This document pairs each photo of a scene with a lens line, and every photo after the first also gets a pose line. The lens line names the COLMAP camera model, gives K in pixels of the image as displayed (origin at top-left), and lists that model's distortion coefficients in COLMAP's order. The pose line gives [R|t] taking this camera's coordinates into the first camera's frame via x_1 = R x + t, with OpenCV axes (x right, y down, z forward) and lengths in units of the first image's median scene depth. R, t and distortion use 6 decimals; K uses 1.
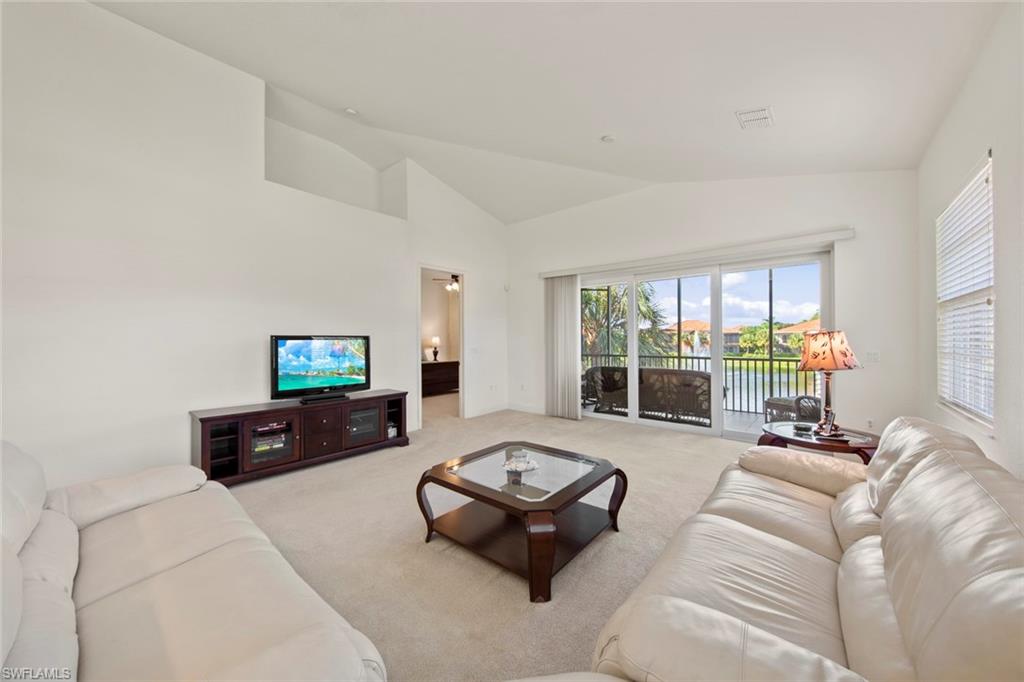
lens RADIAL K [[367.2, 0, 510.6], [0, 367.2, 338.6], [0, 0, 1]] dist [0.001925, -0.002727]
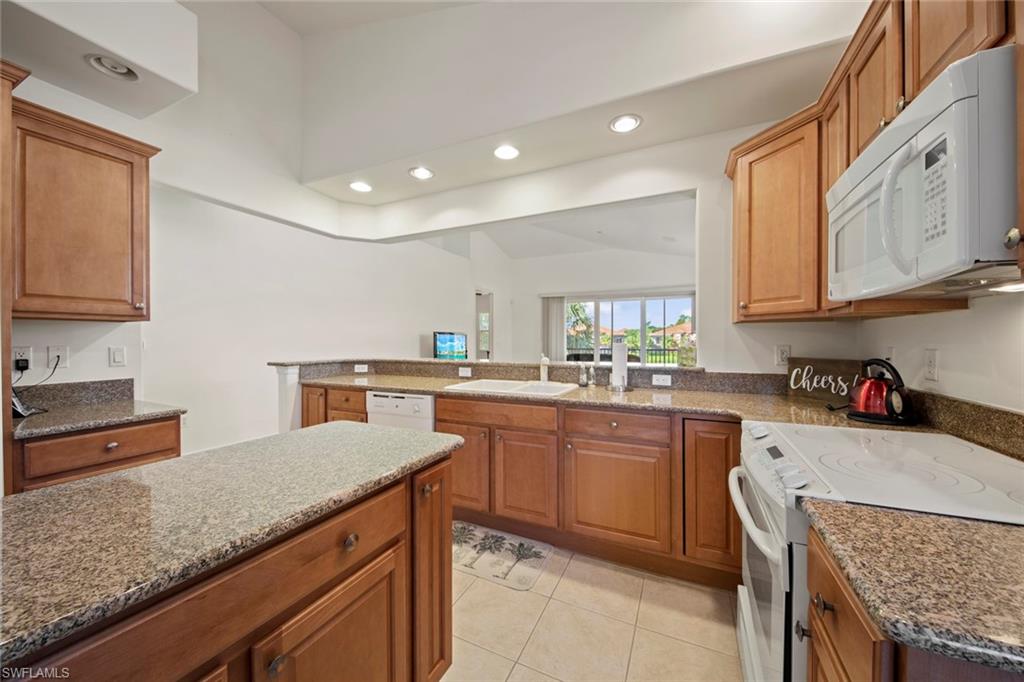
lens RADIAL K [[367.2, 0, 510.6], [0, 367.2, 338.6], [0, 0, 1]] dist [0.001925, -0.002727]
pose [[0.965363, 0.007272, 0.260808, -0.453478], [-0.007080, 0.999974, -0.001677, 0.013892], [-0.260814, -0.000227, 0.965389, -0.484947]]
